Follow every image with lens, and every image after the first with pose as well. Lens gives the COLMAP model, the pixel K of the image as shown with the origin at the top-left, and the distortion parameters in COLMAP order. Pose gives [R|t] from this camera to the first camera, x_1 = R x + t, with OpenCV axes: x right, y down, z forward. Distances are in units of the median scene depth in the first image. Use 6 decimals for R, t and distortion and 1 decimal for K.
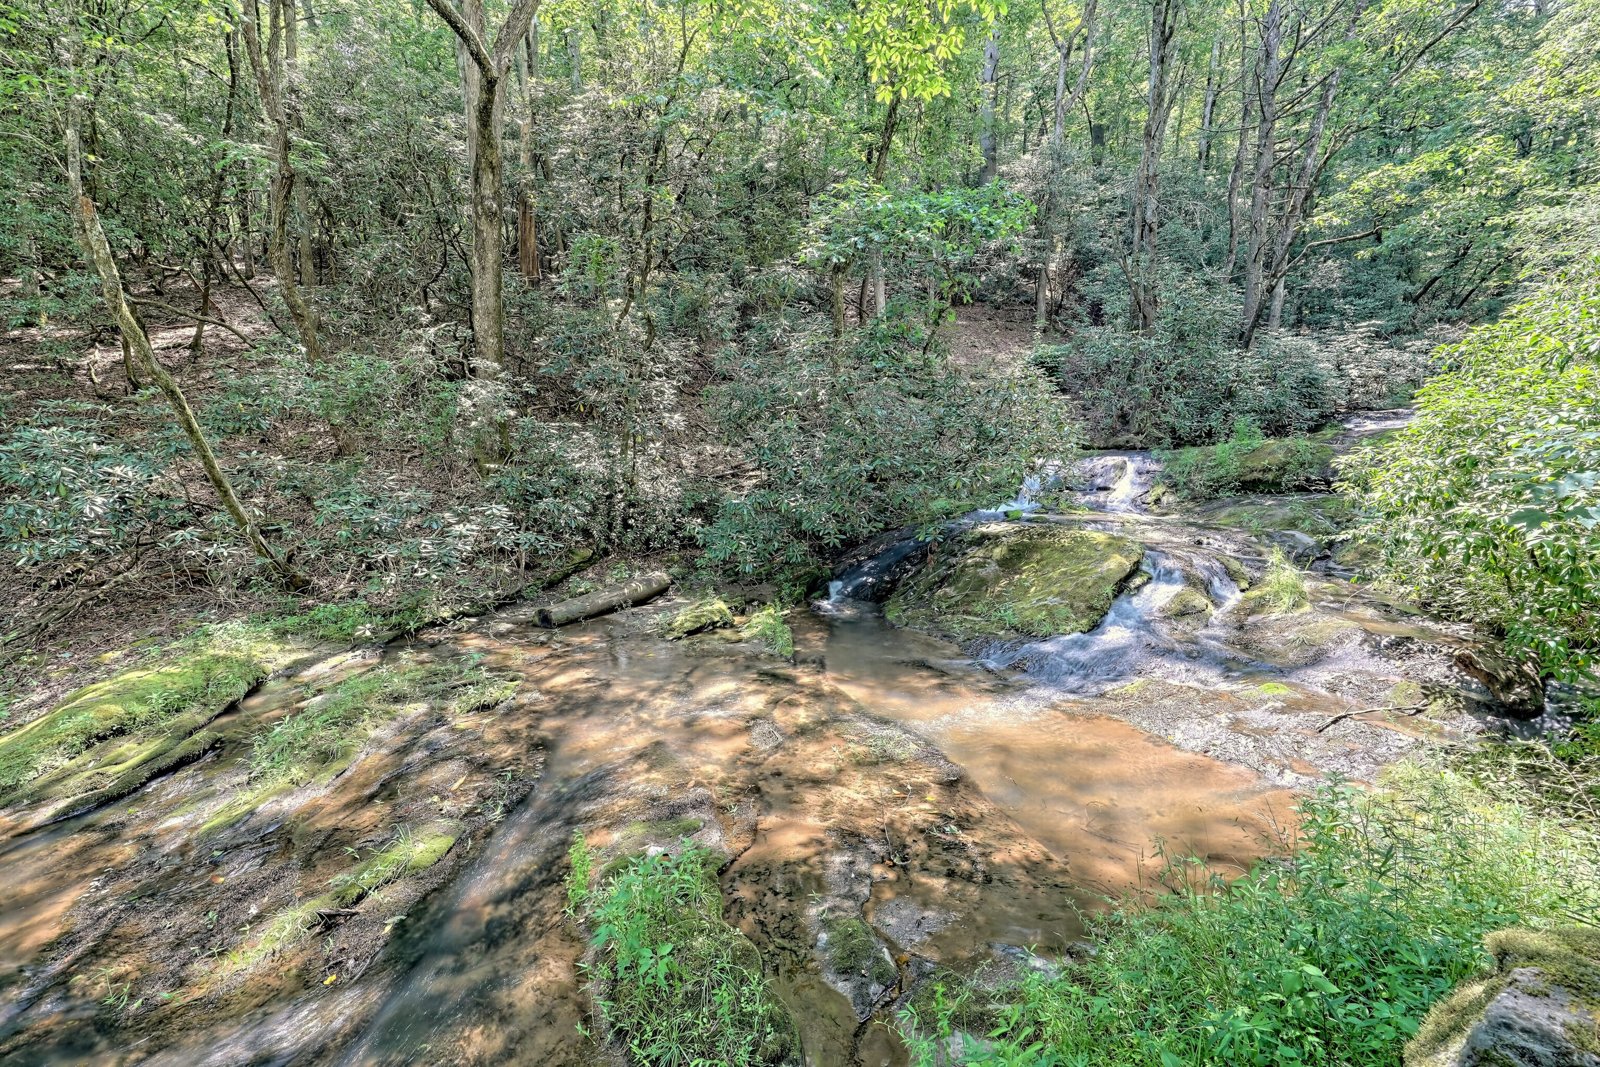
lens RADIAL K [[723.1, 0, 794.8], [0, 723.1, 535.1], [0, 0, 1]] dist [-0.000640, -0.000057]
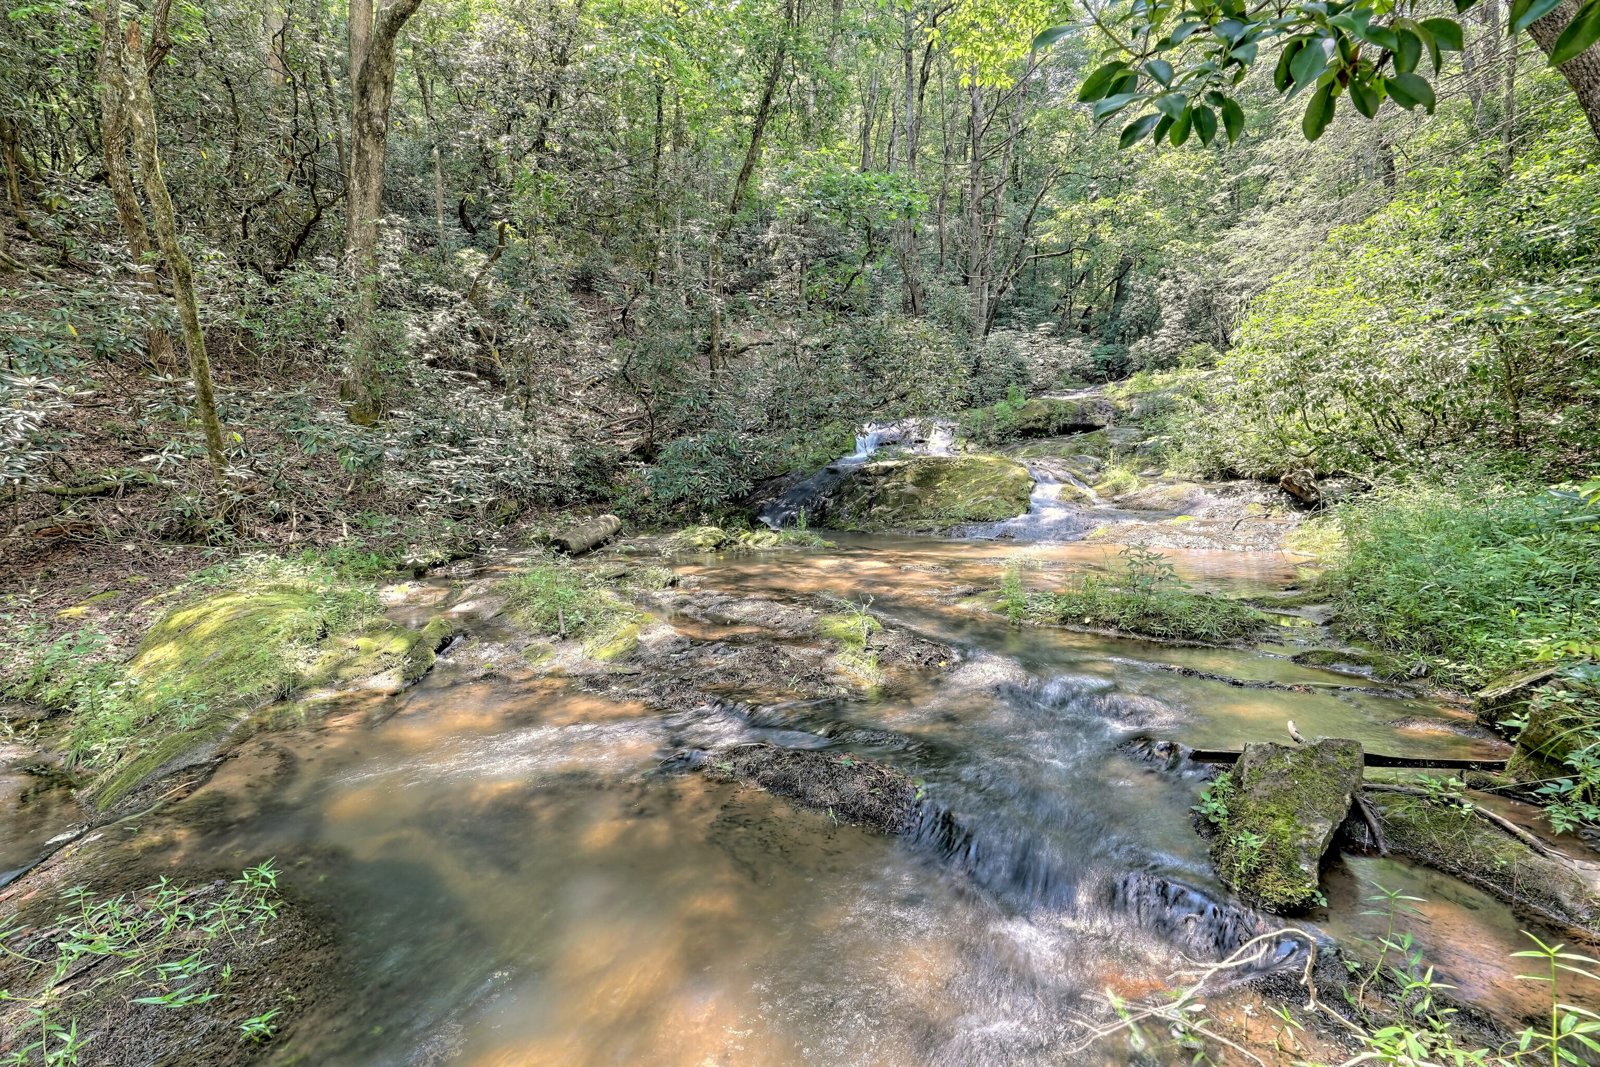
lens RADIAL K [[723.1, 0, 794.8], [0, 723.1, 535.1], [0, 0, 1]] dist [-0.000640, -0.000057]
pose [[0.907675, -0.069583, 0.413864, -0.364530], [0.072402, 0.997336, 0.008893, 0.087638], [-0.413380, 0.021892, 0.910295, -0.027983]]
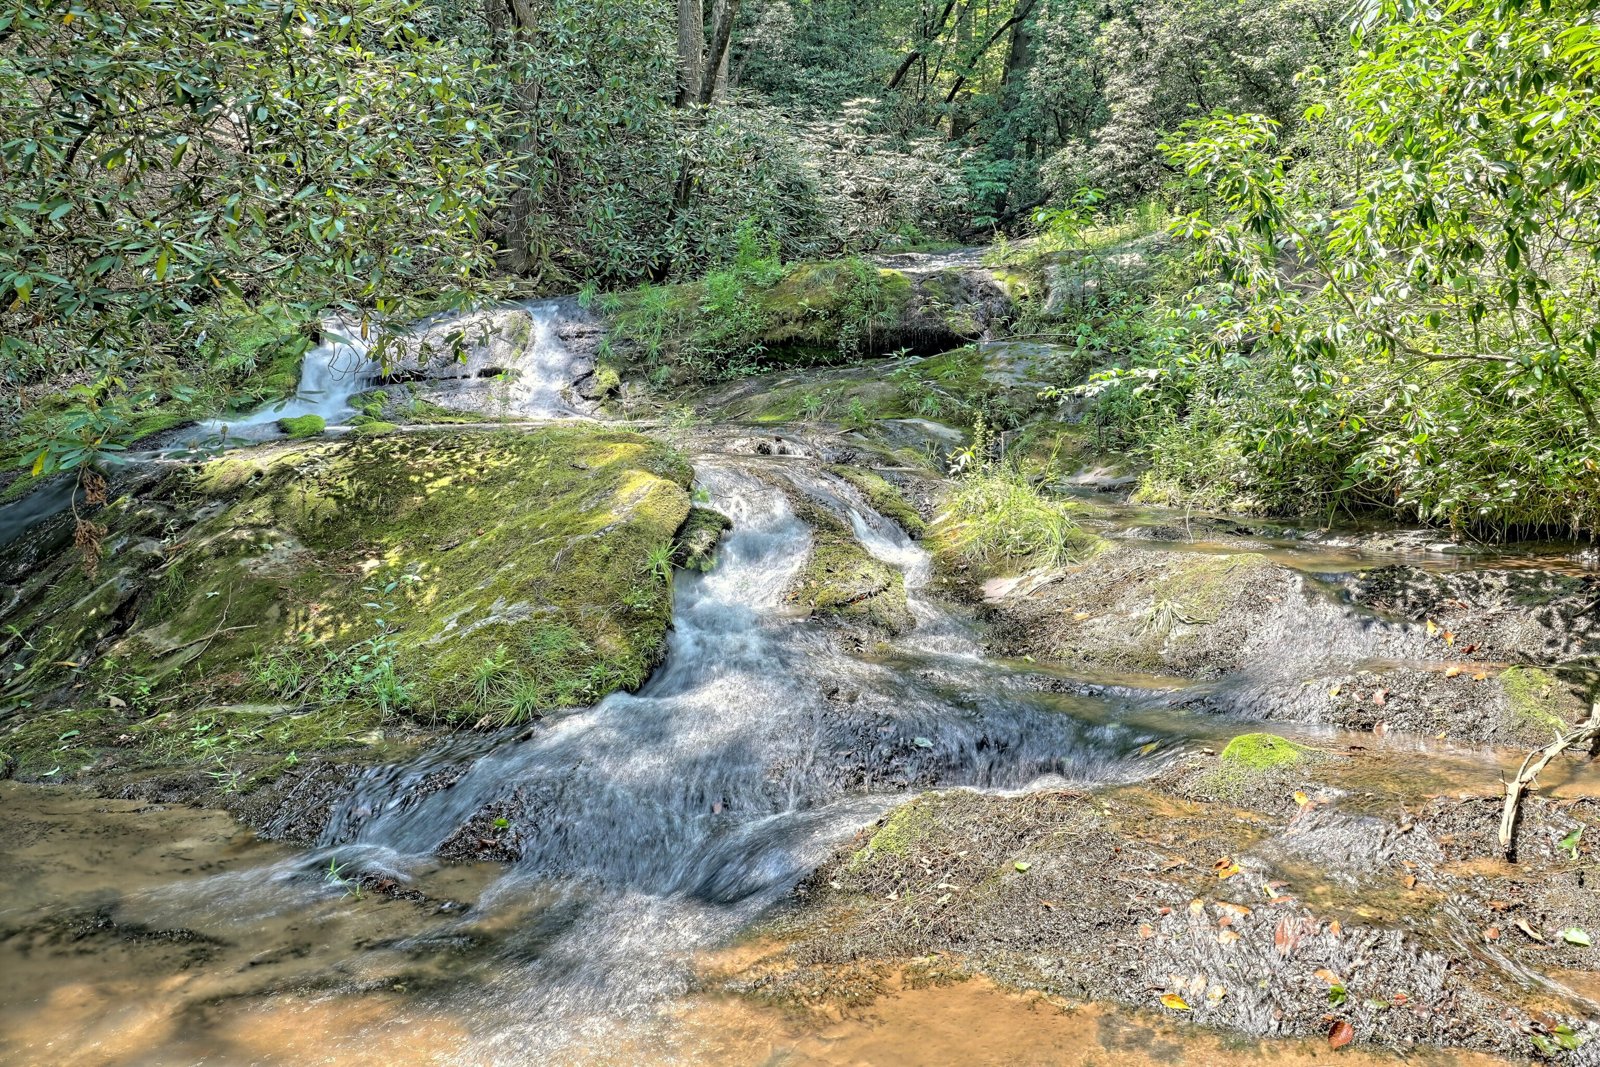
lens RADIAL K [[1394.7, 0, 791.8], [0, 1394.7, 534.9], [0, 0, 1]] dist [0.001207, 0.003264]
pose [[0.777529, -0.085150, 0.623056, 0.049922], [0.091982, 0.995534, 0.021268, 0.039537], [-0.622084, 0.040774, 0.781888, 0.313635]]
